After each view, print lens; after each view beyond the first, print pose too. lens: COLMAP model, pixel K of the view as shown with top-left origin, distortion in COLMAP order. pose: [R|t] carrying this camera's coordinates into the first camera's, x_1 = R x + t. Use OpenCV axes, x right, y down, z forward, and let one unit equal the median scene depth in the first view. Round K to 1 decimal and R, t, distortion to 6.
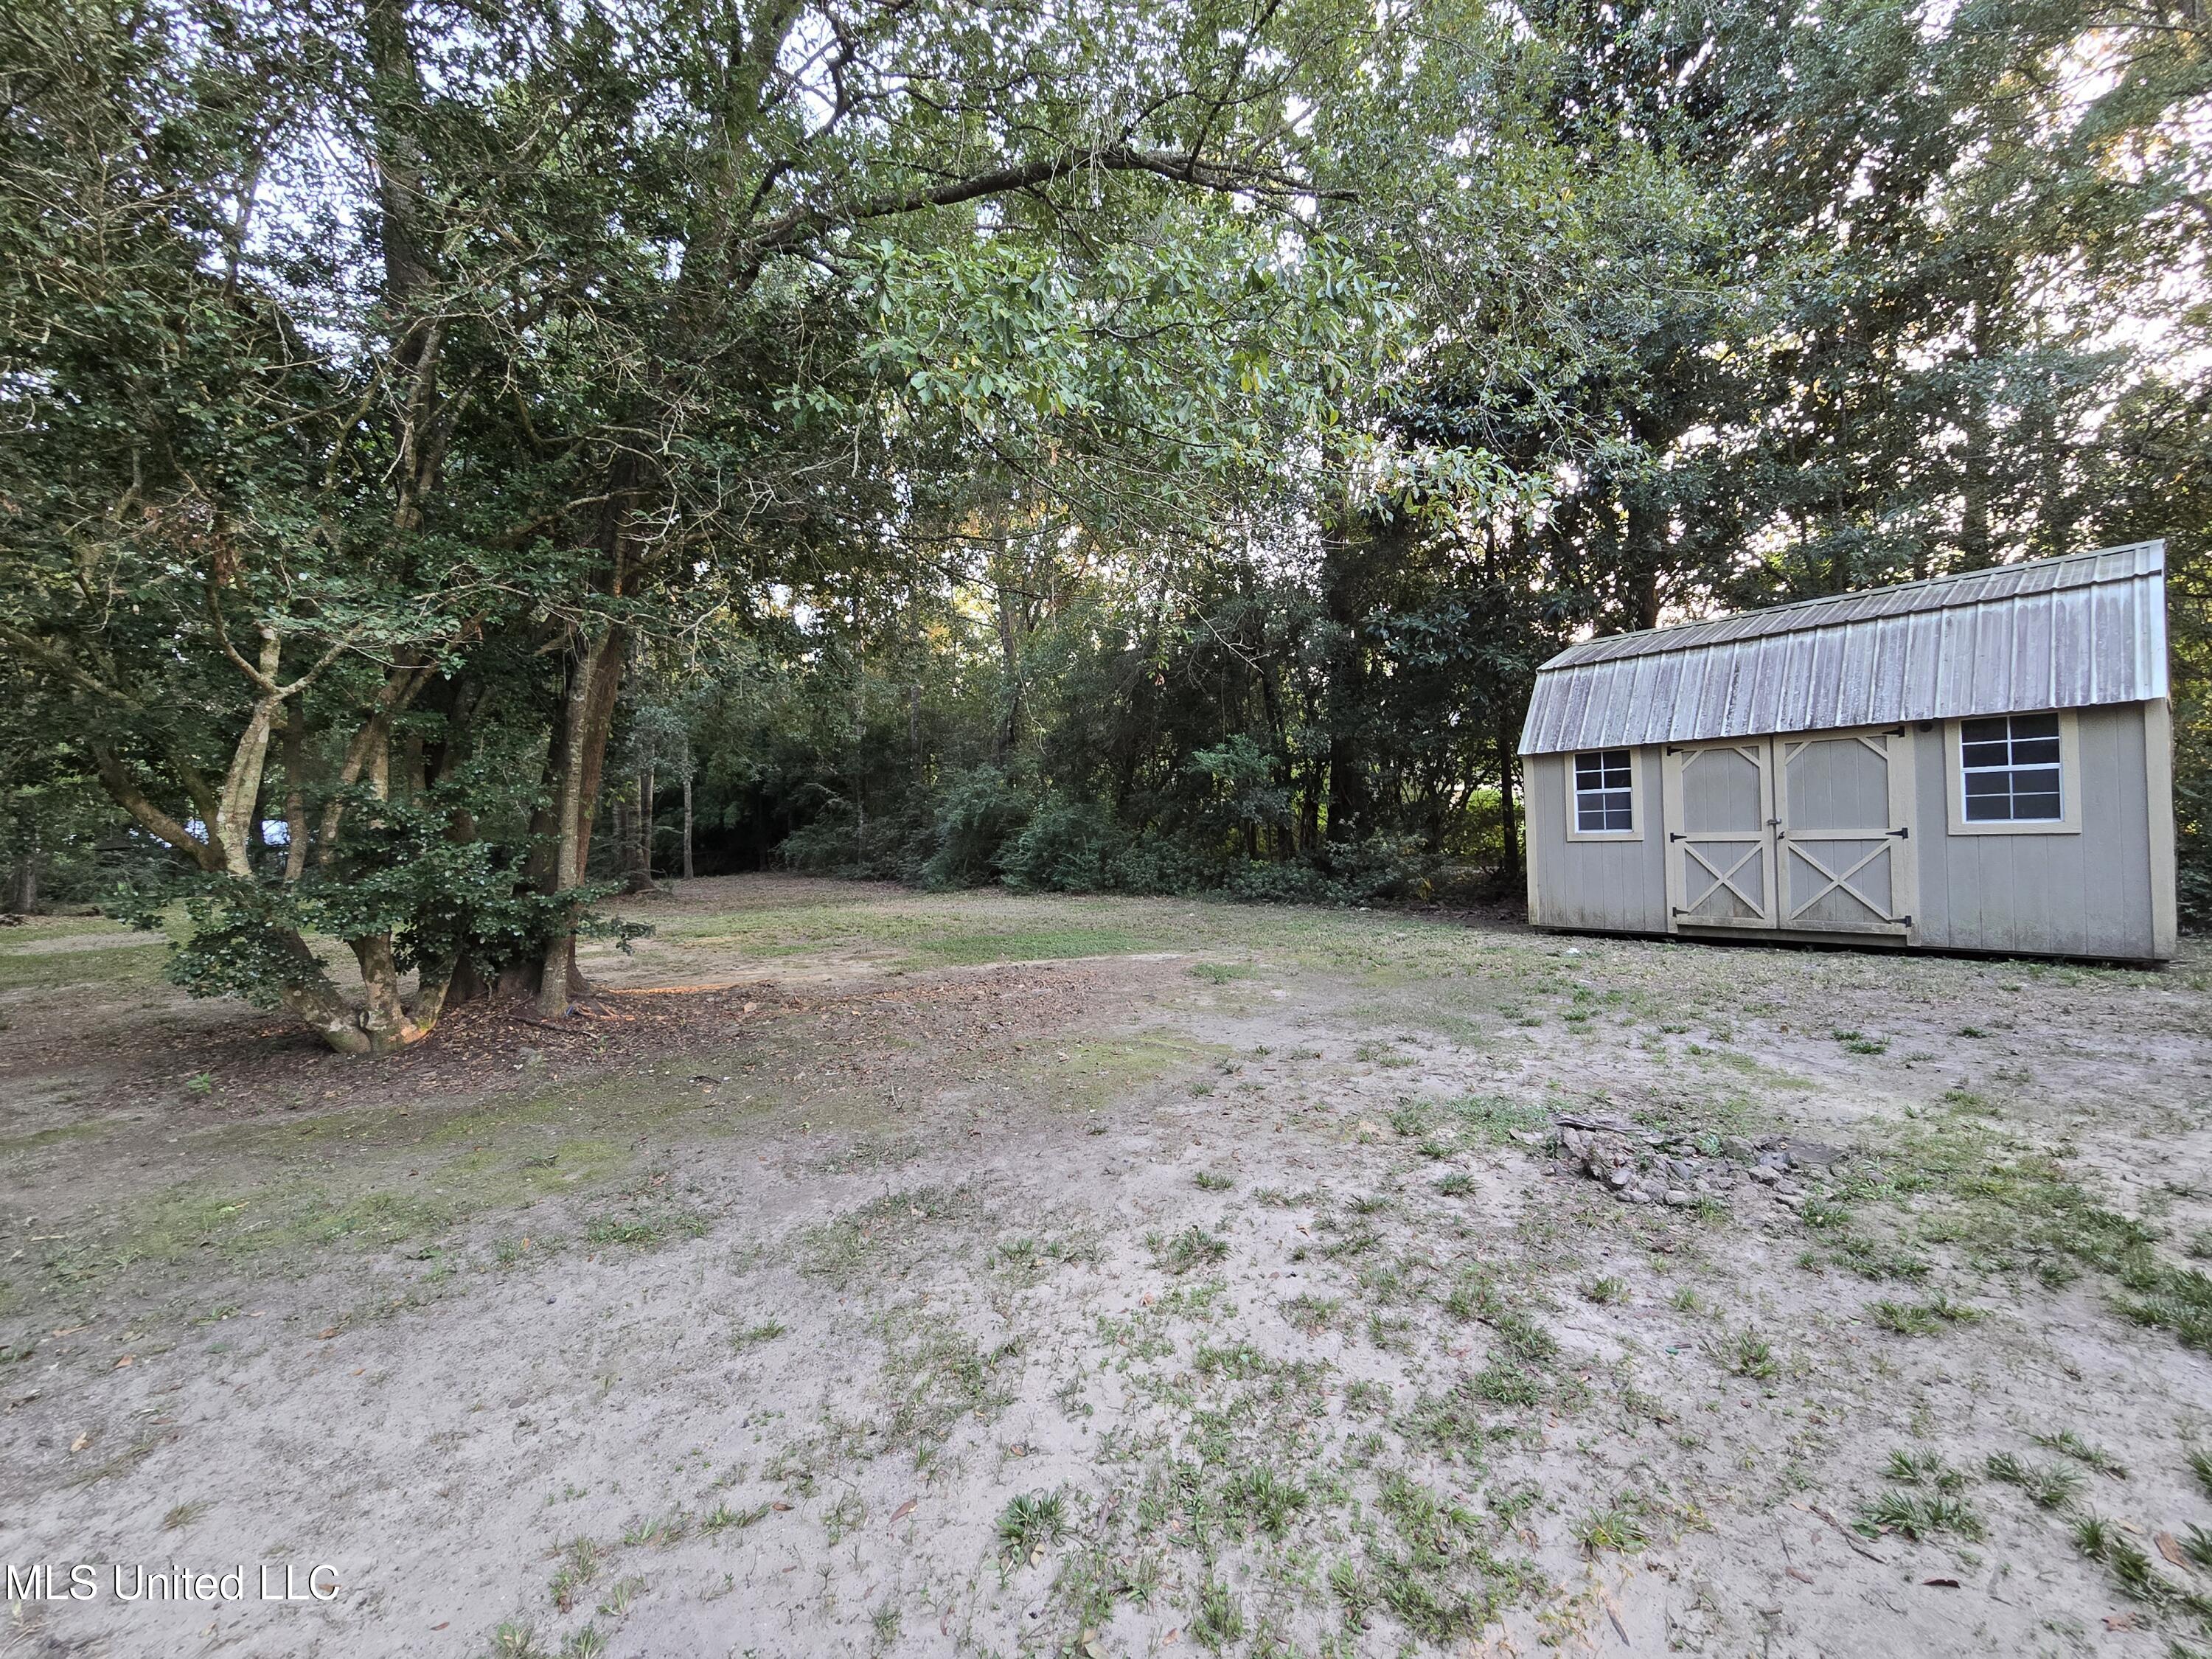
lens RADIAL K [[912.0, 0, 1098.7], [0, 912.0, 833.0], [0, 0, 1]] dist [-0.006384, 0.002461]
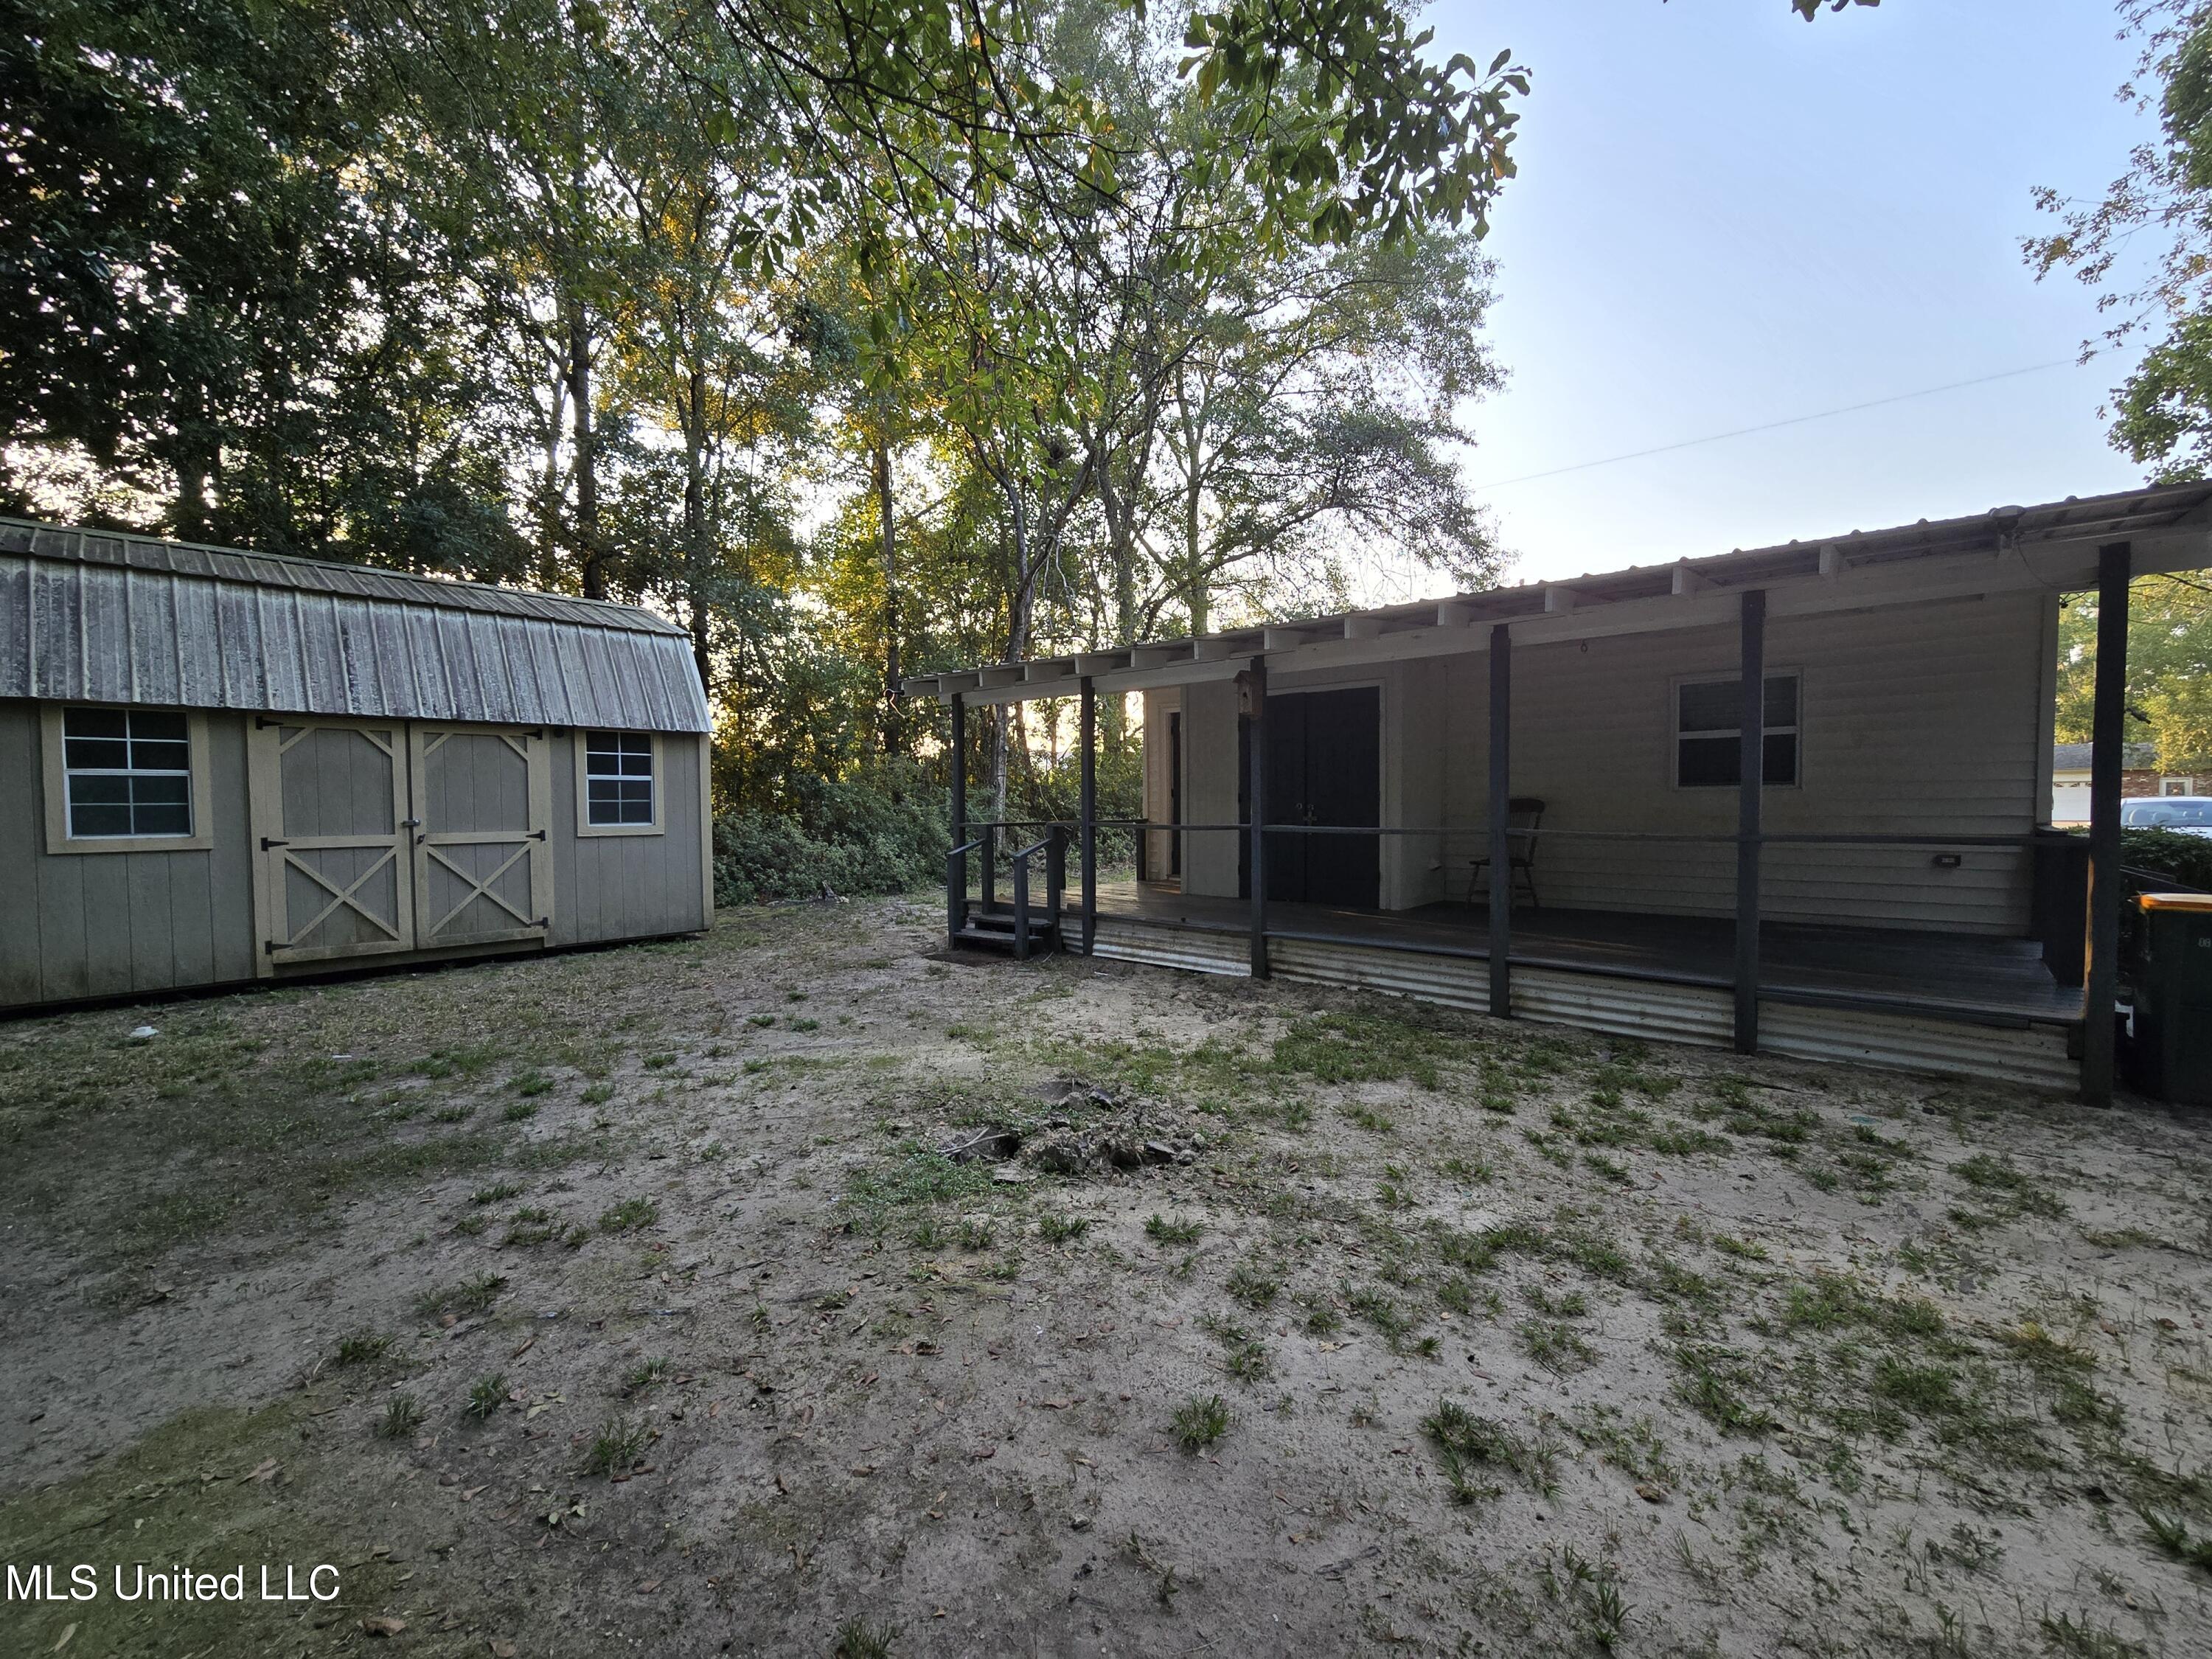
lens RADIAL K [[912.0, 0, 1100.1], [0, 912.0, 836.0], [0, 0, 1]] dist [-0.006384, 0.002461]
pose [[-0.130107, -0.000478, 0.991500, -0.333946], [0.014617, 0.999890, 0.002400, 0.011864], [-0.991392, 0.014805, -0.130086, 0.885185]]
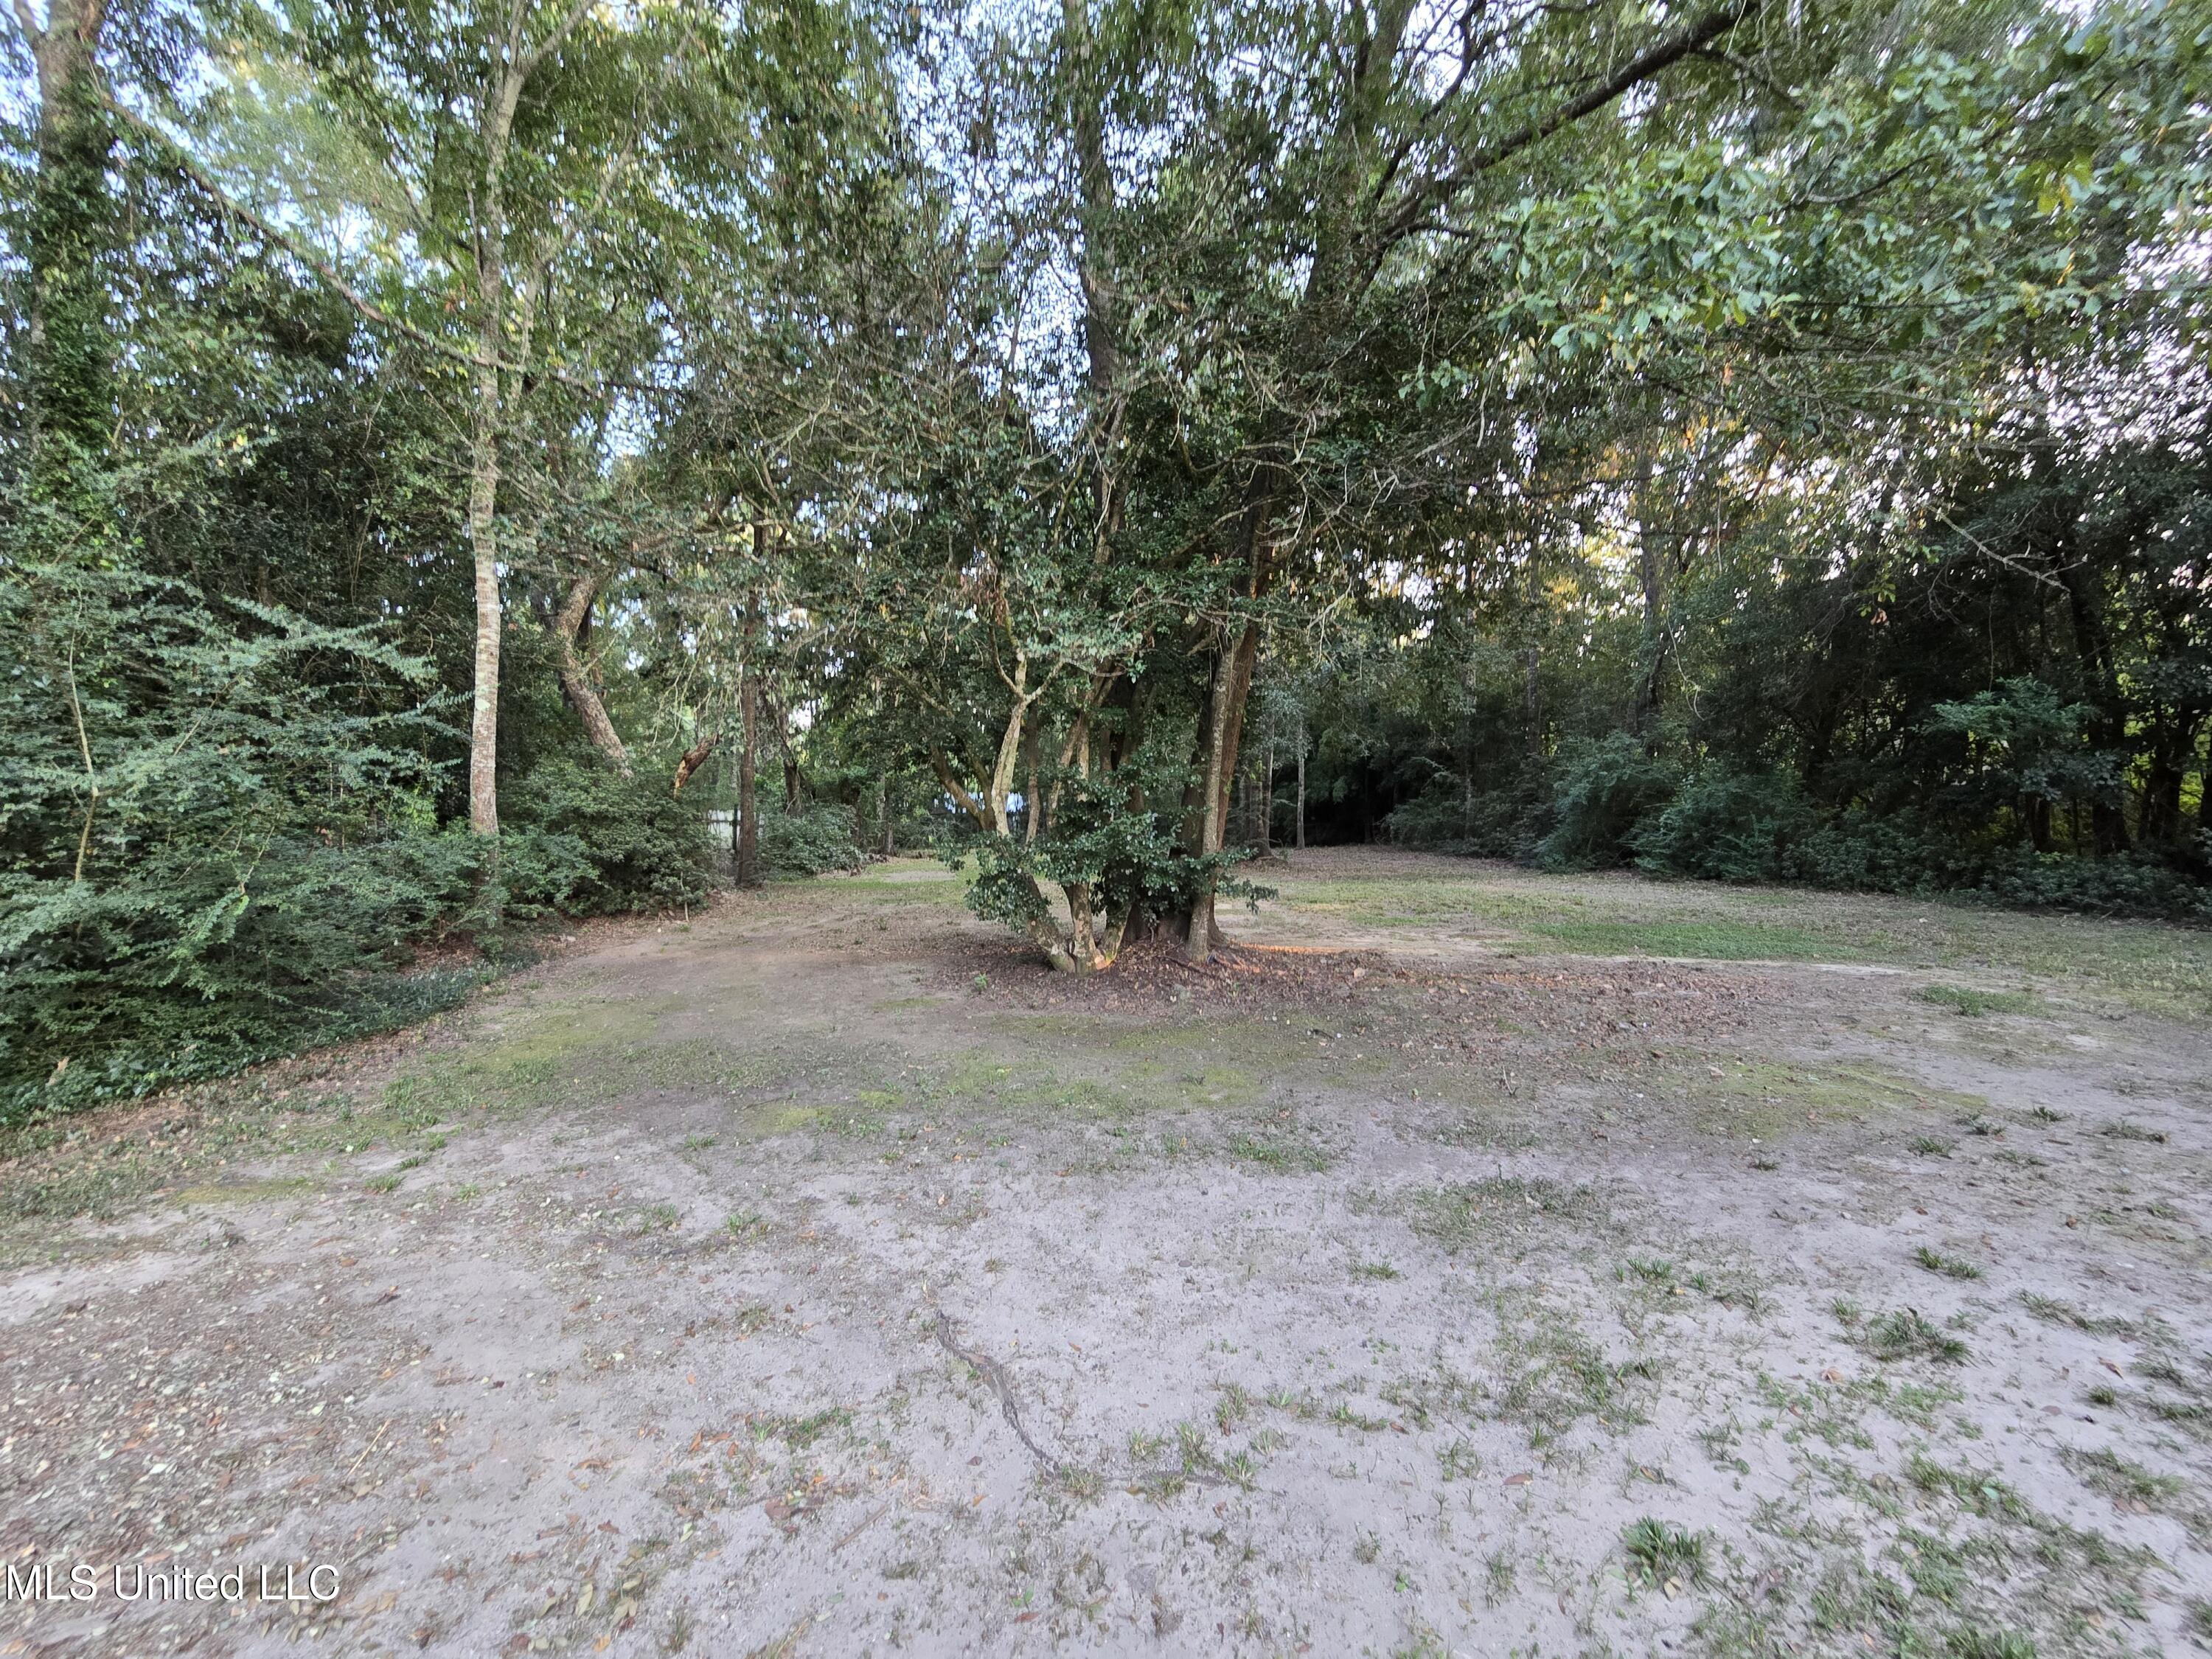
lens RADIAL K [[912.0, 0, 1102.6], [0, 912.0, 831.1], [0, 0, 1]] dist [-0.006384, 0.002461]
pose [[0.804625, 0.025886, -0.593219, -0.002110], [-0.010101, 0.999501, 0.029915, -0.001100], [0.593697, -0.018078, 0.804485, -0.030299]]
